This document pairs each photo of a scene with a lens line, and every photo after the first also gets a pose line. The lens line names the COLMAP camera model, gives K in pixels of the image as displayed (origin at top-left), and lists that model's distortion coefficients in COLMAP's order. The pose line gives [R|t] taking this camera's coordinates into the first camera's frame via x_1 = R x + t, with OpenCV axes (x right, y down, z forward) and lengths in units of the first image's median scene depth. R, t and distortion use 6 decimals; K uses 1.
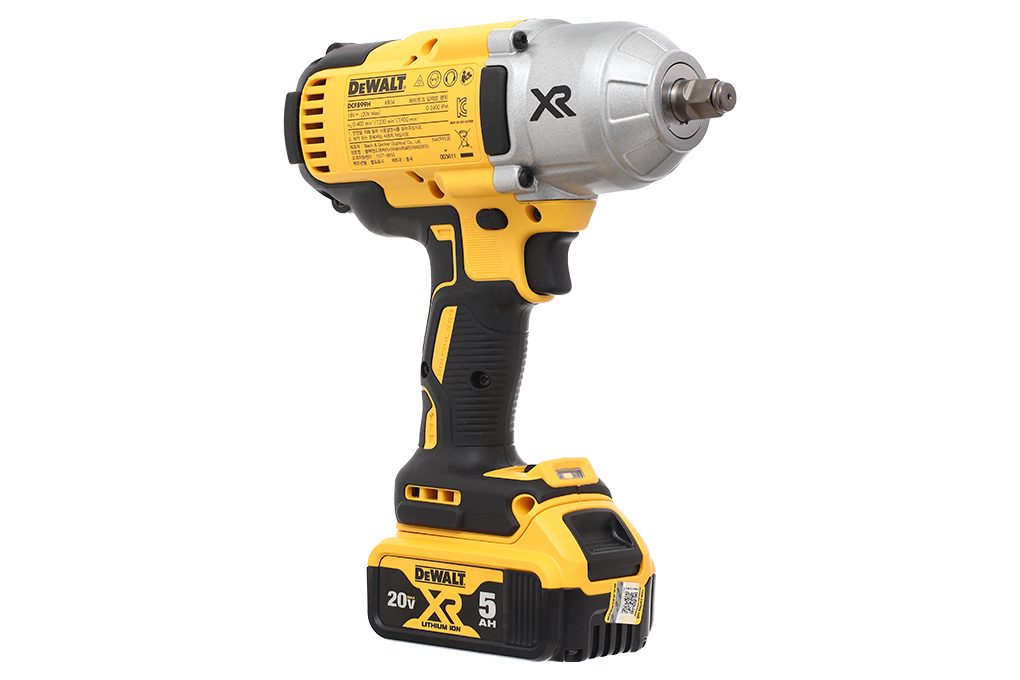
lens RADIAL K [[3364.2, 0, 510.0], [0, 3364.2, 340.0], [0, 0, 1]] dist [-0.153308, -2.706443]
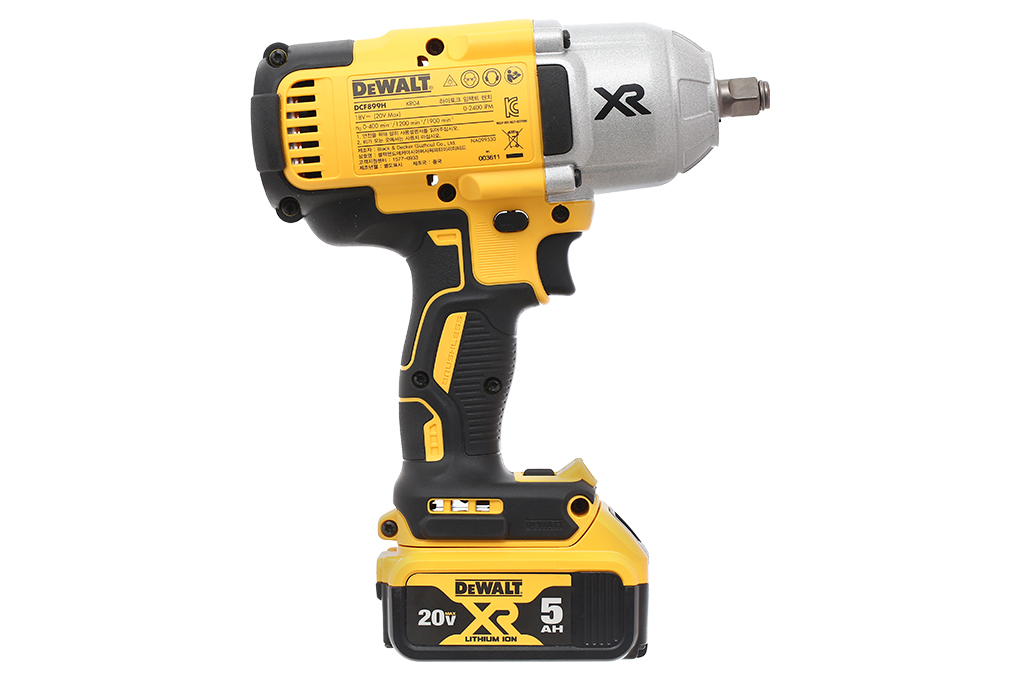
lens RADIAL K [[3364.2, 0, 510.0], [0, 3364.2, 340.0], [0, 0, 1]] dist [-0.153308, -2.706443]
pose [[0.780709, -0.042235, 0.623466, -0.620615], [0.056118, 0.998421, -0.002636, 0.001381], [-0.622370, 0.037046, 0.781846, 0.229830]]
